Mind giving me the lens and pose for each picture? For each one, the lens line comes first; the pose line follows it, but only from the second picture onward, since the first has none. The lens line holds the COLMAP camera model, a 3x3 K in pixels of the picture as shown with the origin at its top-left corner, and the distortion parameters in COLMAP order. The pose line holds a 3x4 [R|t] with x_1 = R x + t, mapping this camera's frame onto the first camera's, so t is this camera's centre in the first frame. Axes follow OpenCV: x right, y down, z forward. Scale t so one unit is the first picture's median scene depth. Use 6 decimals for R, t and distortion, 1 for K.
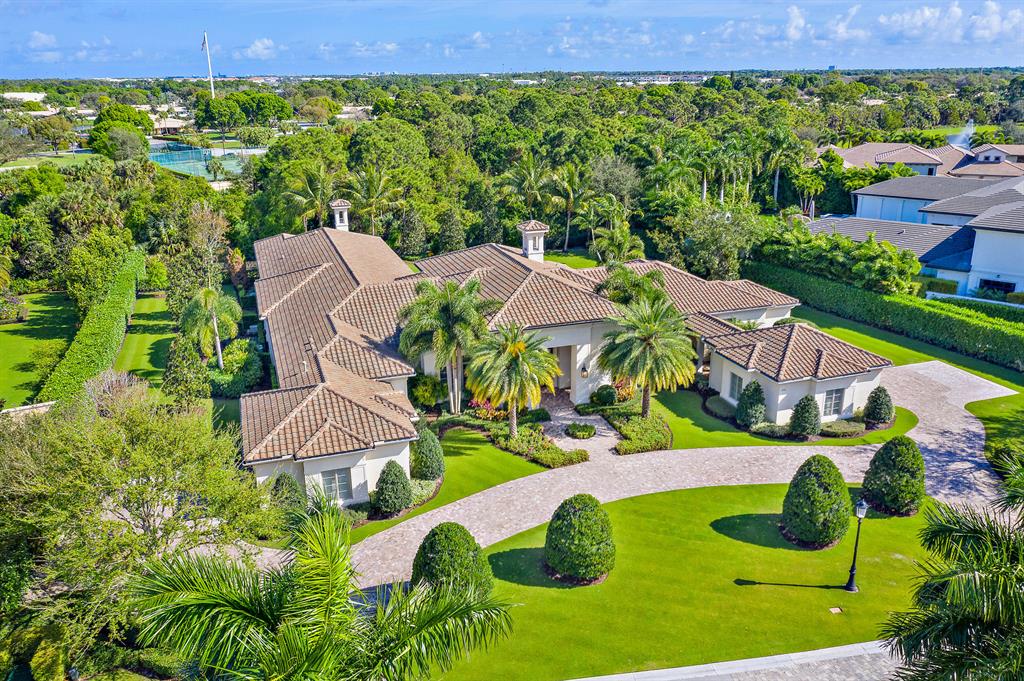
lens RADIAL K [[812.7, 0, 512.0], [0, 812.7, 340.5], [0, 0, 1]] dist [-0.015968, 0.007080]
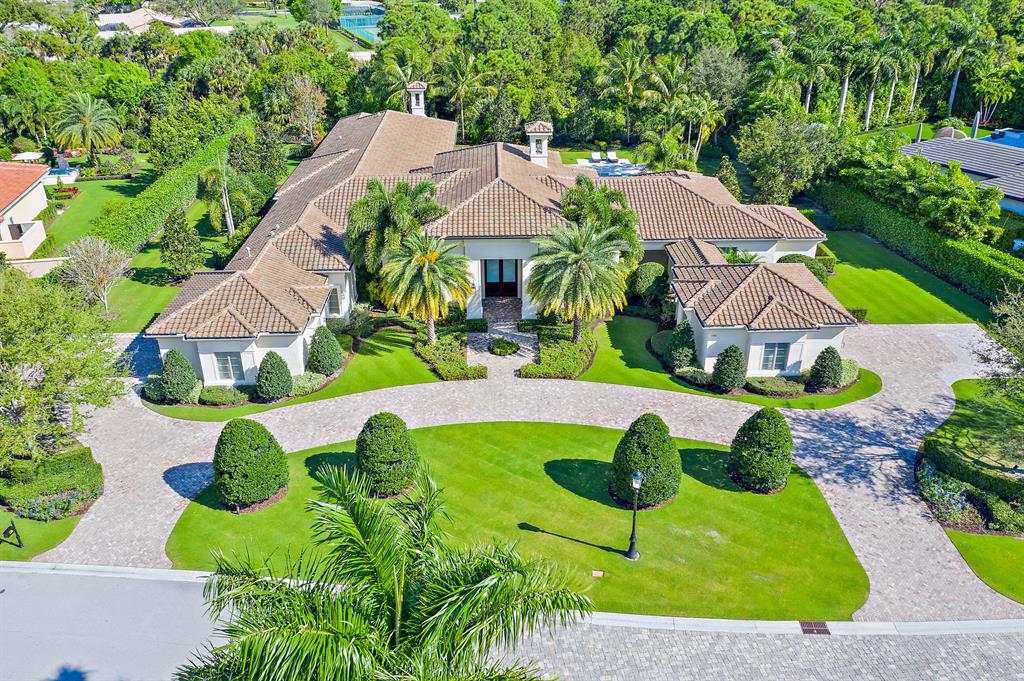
lens RADIAL K [[812.7, 0, 512.0], [0, 812.7, 340.5], [0, 0, 1]] dist [-0.015968, 0.007080]
pose [[0.953204, 0.142836, -0.266457, 0.351627], [-0.100633, 0.980999, 0.165872, -0.061503], [0.285087, -0.131296, 0.949467, 0.058353]]
